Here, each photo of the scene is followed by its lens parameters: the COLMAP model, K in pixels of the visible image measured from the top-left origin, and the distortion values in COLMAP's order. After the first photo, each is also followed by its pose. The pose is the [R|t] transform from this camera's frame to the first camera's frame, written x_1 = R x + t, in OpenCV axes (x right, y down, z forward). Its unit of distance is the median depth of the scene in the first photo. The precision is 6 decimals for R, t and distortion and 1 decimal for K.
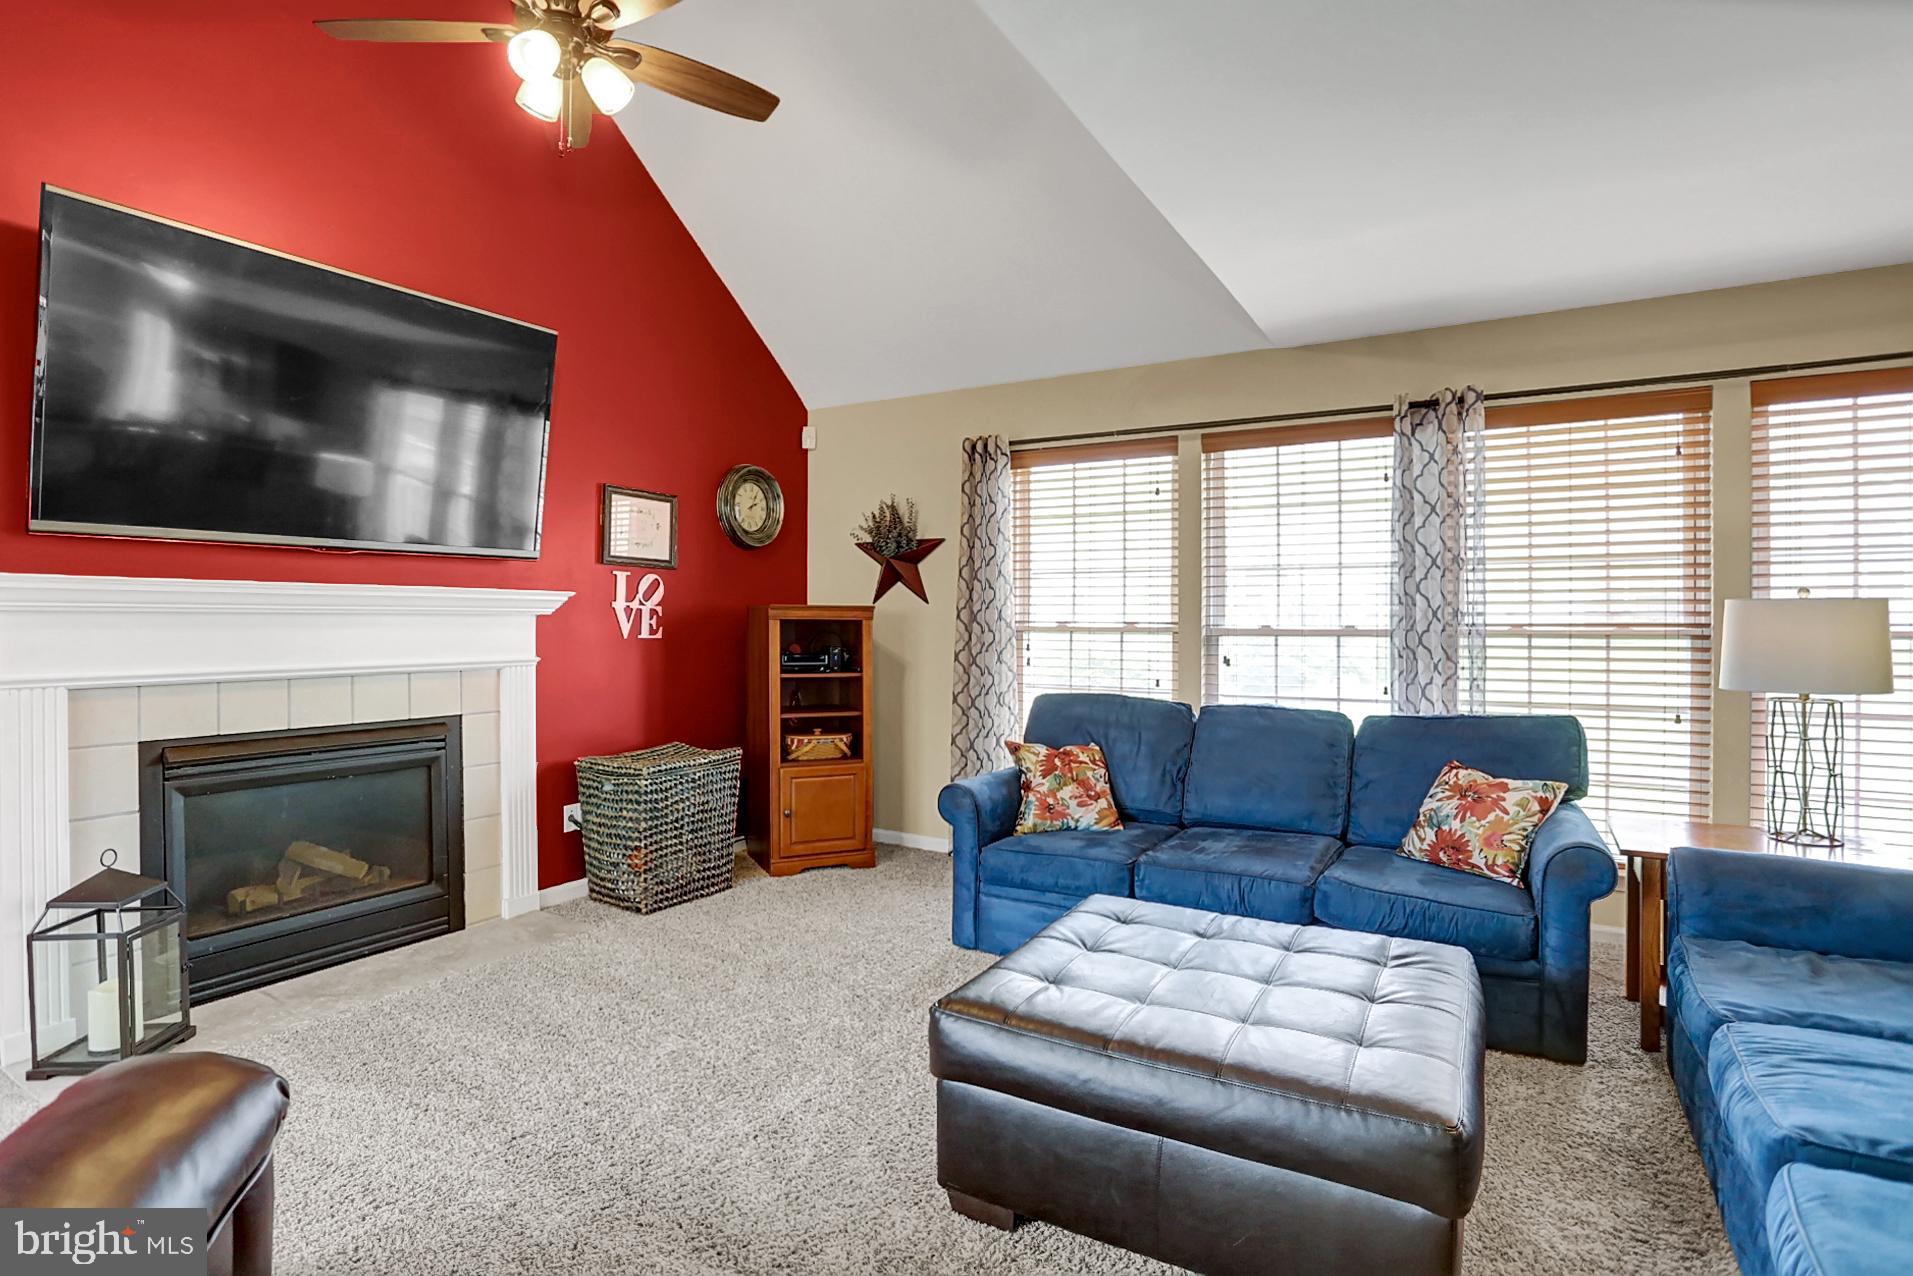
lens RADIAL K [[973.9, 0, 956.4], [0, 973.9, 625.5], [0, 0, 1]] dist [-0.062846, 0.021781]
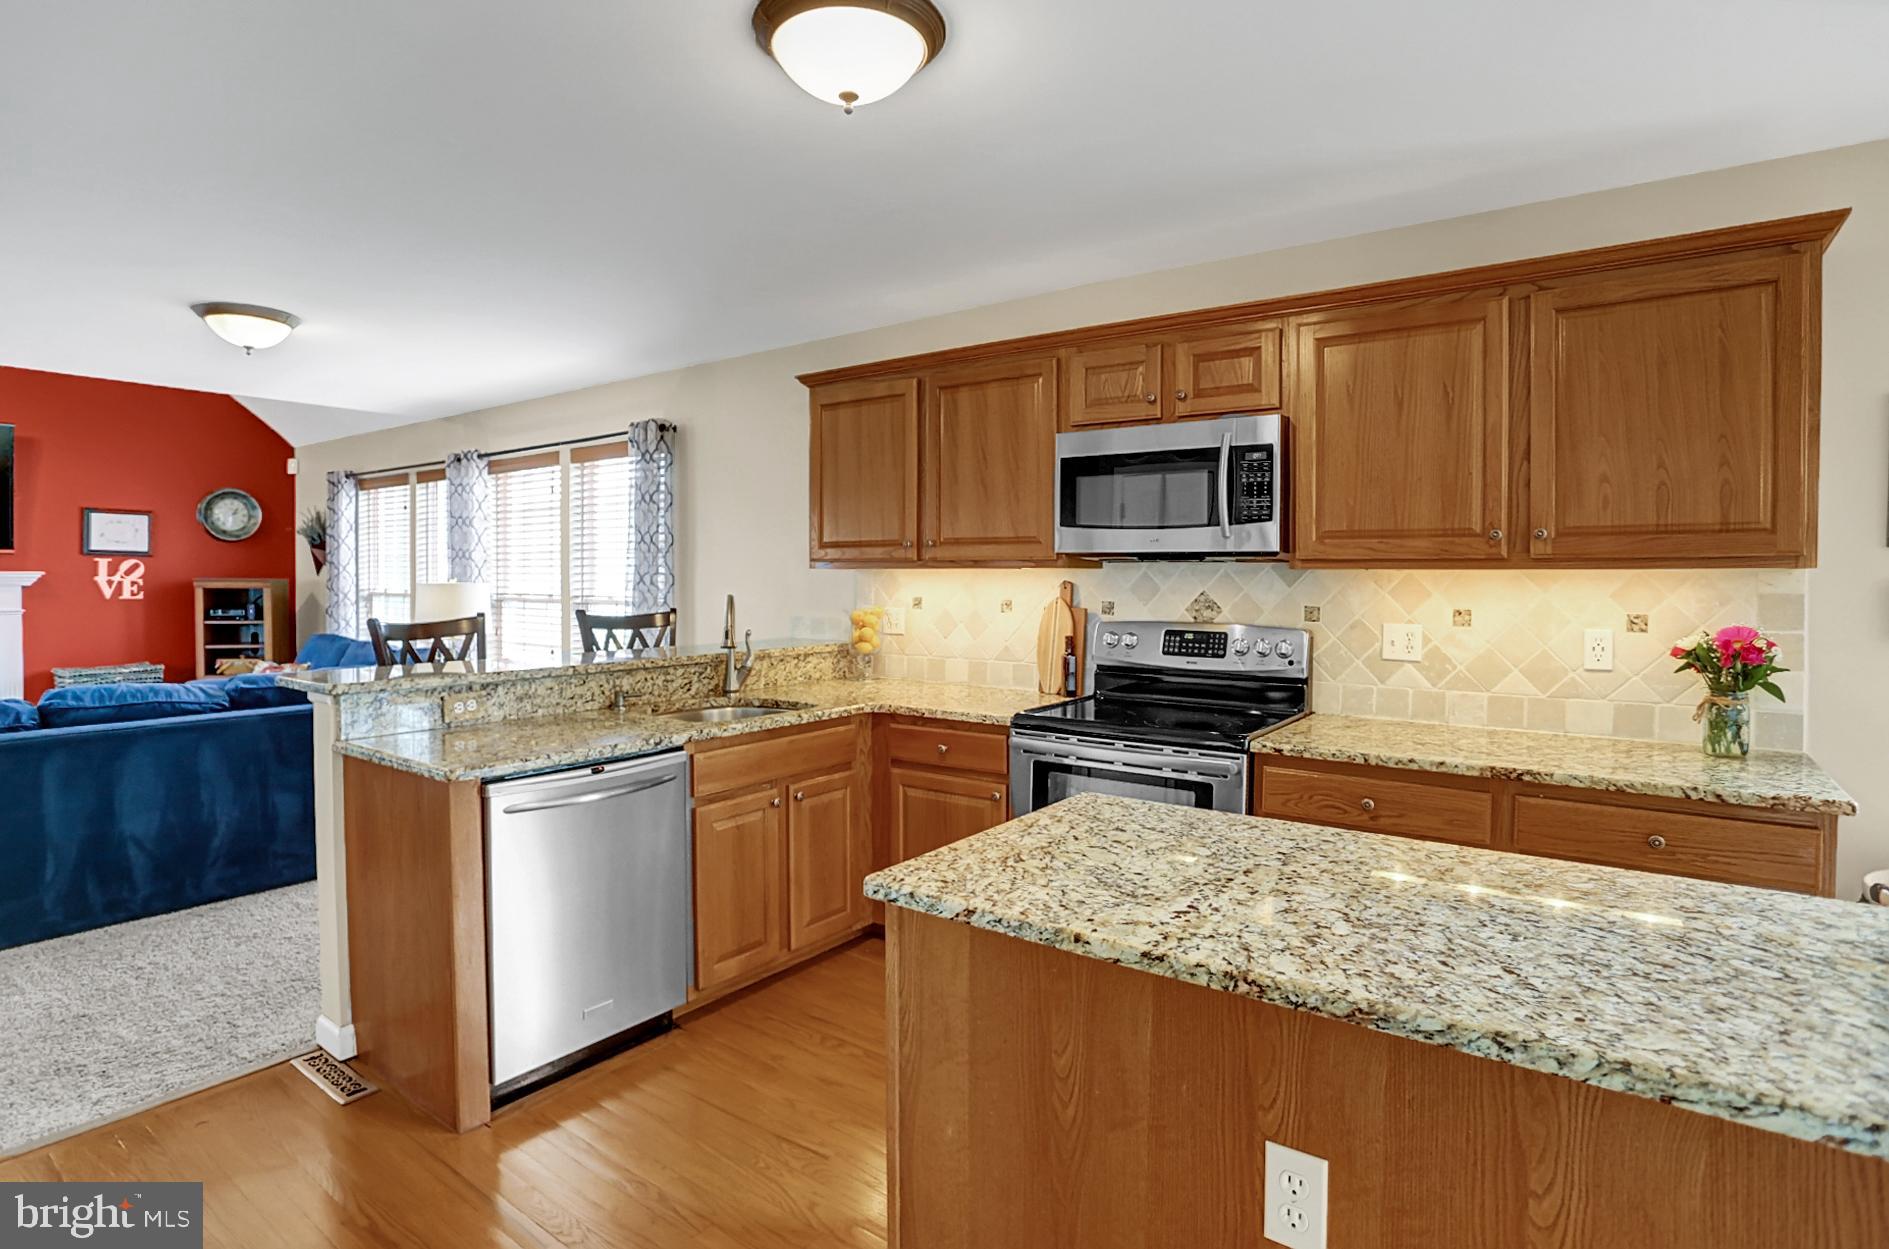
lens RADIAL K [[961.6, 0, 955.0], [0, 961.6, 611.3], [0, 0, 1]] dist [-0.062846, 0.021781]
pose [[0.995790, 0.005911, -0.091474, 1.223397], [-0.003224, 0.999560, 0.029486, -0.016267], [0.091608, -0.029066, 0.995371, -0.443513]]
